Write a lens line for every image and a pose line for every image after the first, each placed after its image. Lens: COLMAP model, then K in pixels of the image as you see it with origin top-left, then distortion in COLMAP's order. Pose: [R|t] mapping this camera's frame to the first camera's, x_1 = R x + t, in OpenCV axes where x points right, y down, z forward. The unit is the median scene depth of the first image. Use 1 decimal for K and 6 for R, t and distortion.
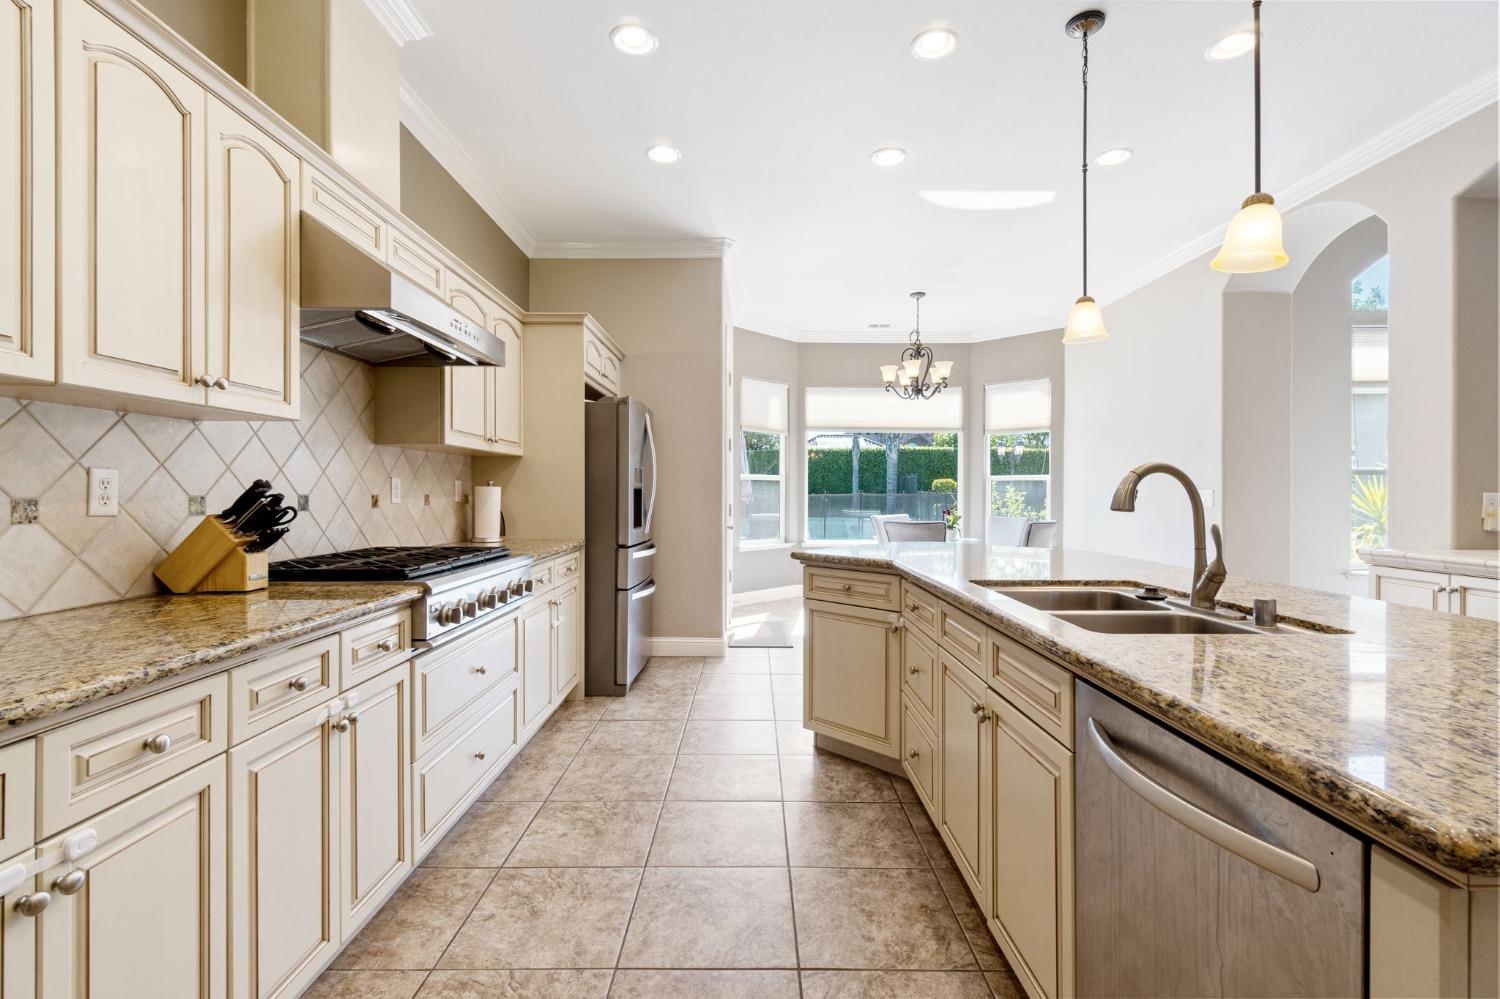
lens RADIAL K [[678.3, 0, 752.2], [0, 678.3, 496.5], [0, 0, 1]] dist [0.001259, 0.000150]
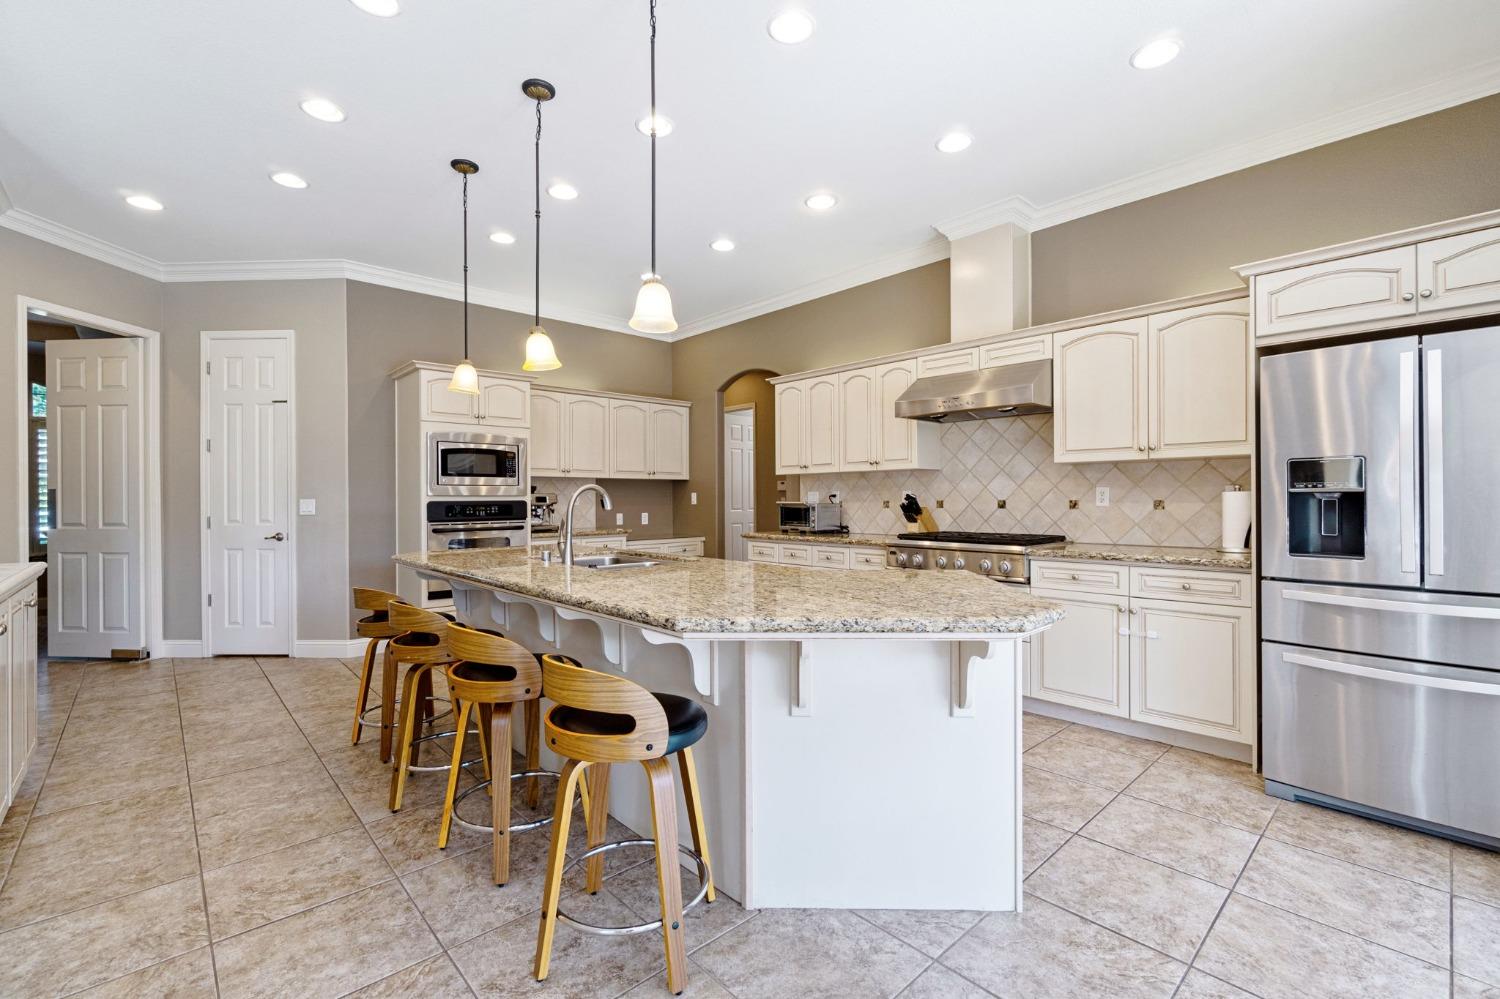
lens RADIAL K [[647.7, 0, 750.0], [0, 647.7, 499.5], [0, 0, 1]] dist [-0.000459, 0.000003]
pose [[-0.736016, 0.004005, -0.676953, 0.780888], [0.000298, 0.999984, 0.005593, -0.010423], [0.676965, 0.003915, -0.736005, 1.373490]]
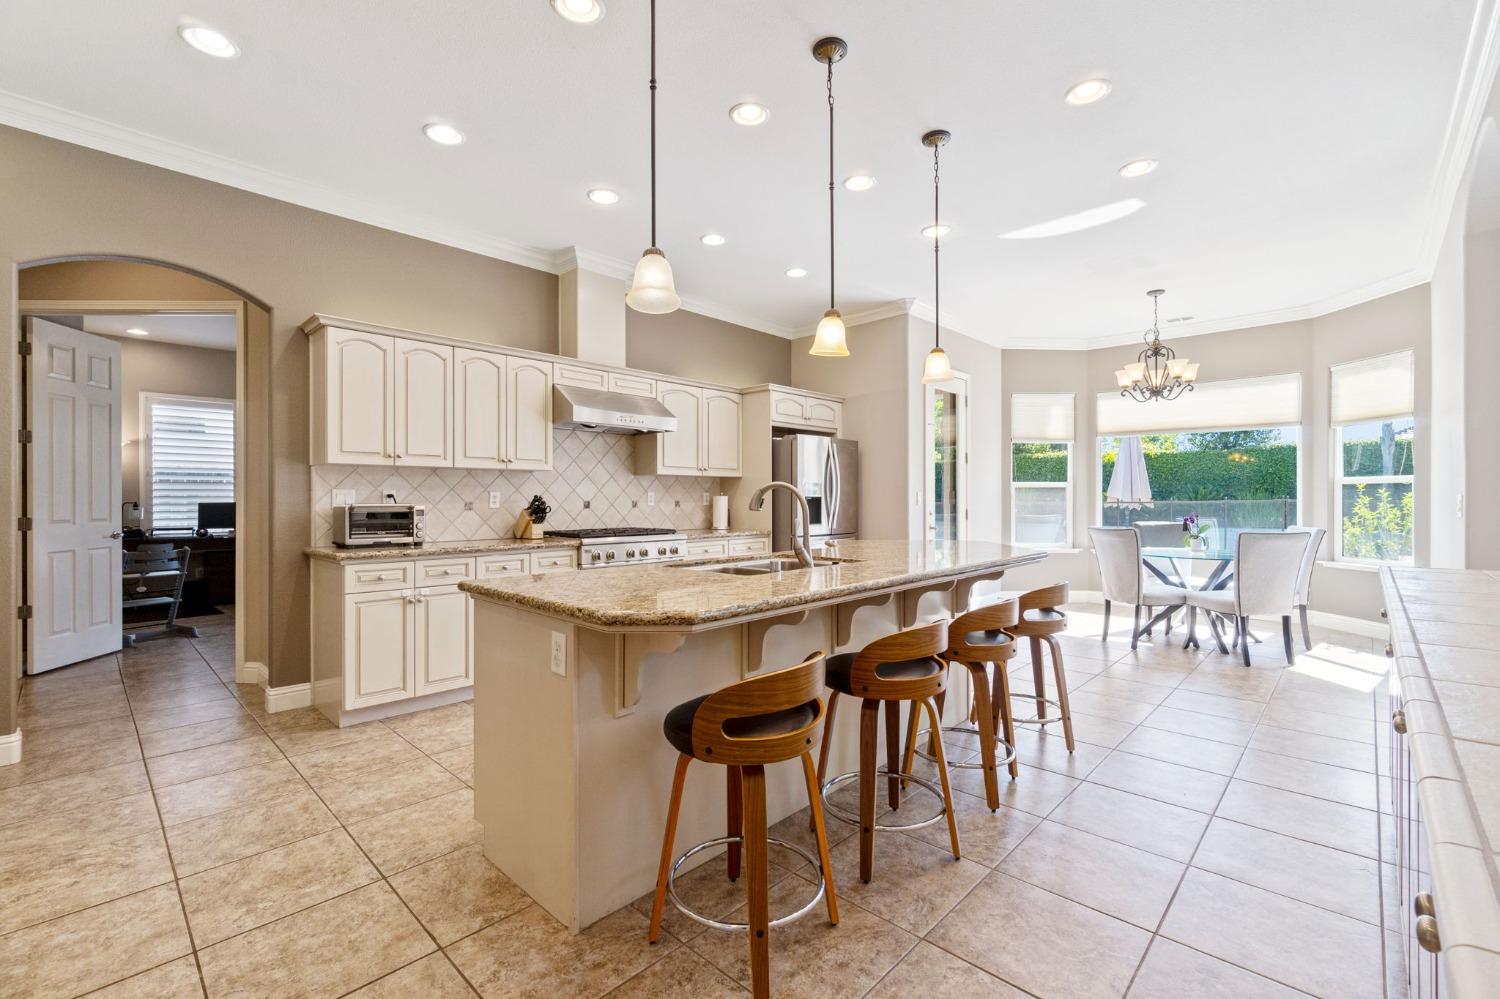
lens RADIAL K [[647.7, 0, 750.0], [0, 647.7, 499.5], [0, 0, 1]] dist [-0.000459, 0.000003]
pose [[0.718518, -0.001938, -0.695506, 0.882827], [-0.001609, 0.999989, -0.004448, 0.000738], [0.695507, 0.004315, 0.718507, -0.106466]]
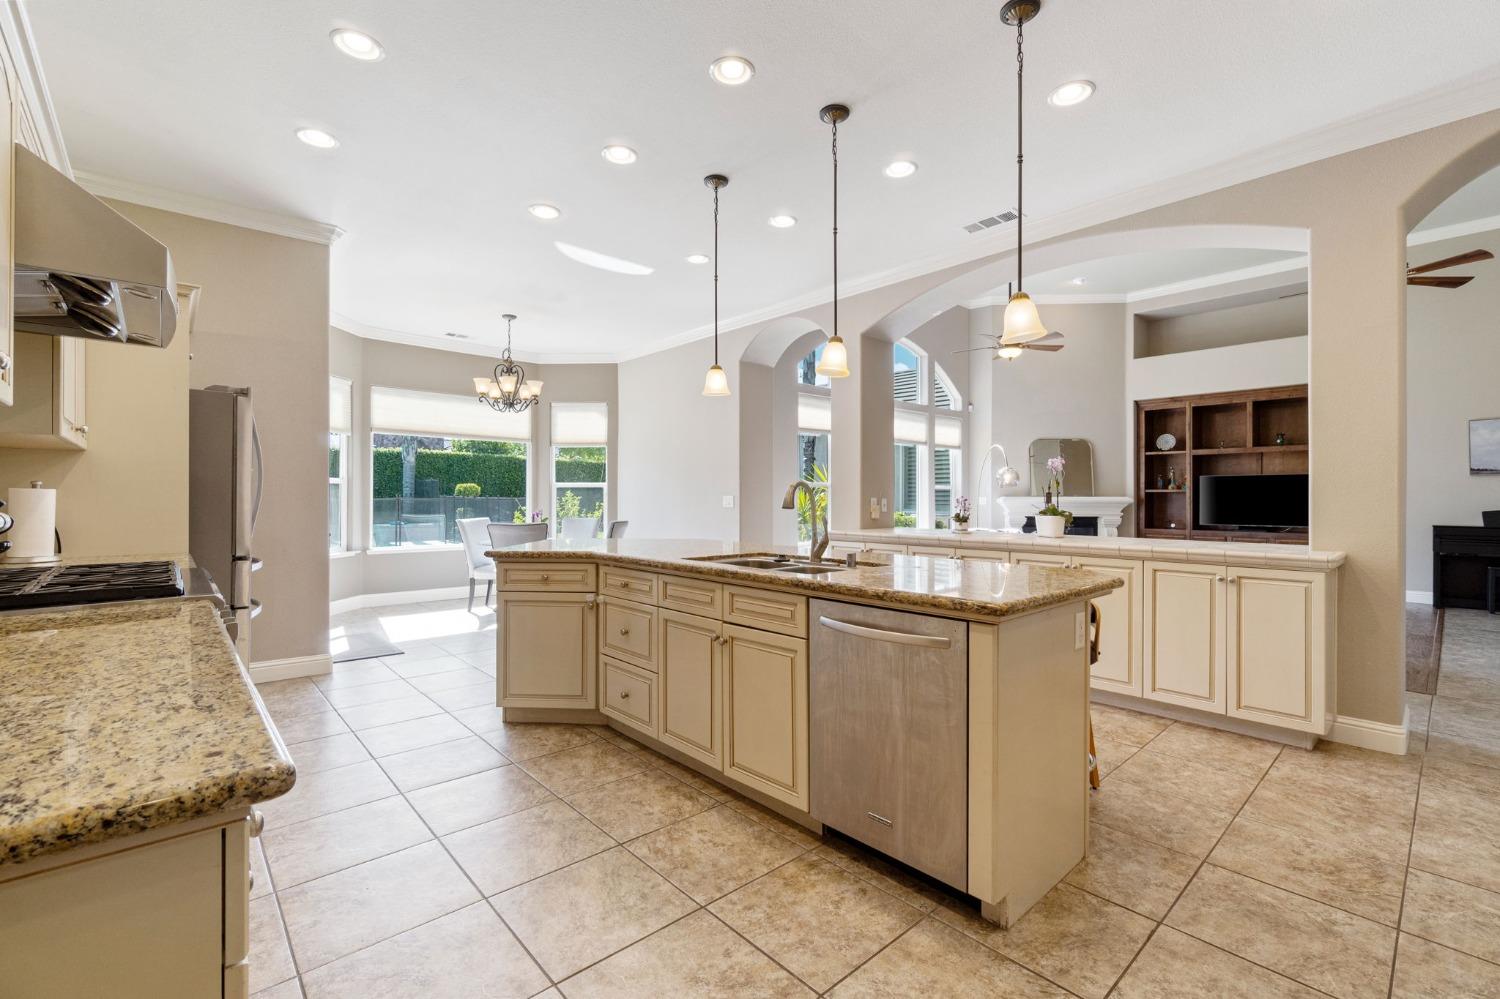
lens RADIAL K [[654.6, 0, 754.6], [0, 654.6, 497.2], [0, 0, 1]] dist [-0.000824, -0.000221]
pose [[0.739685, 0.001498, 0.672952, -0.327591], [0.002053, 0.999988, -0.004483, -0.000486], [-0.672951, 0.004698, 0.739673, -0.088214]]
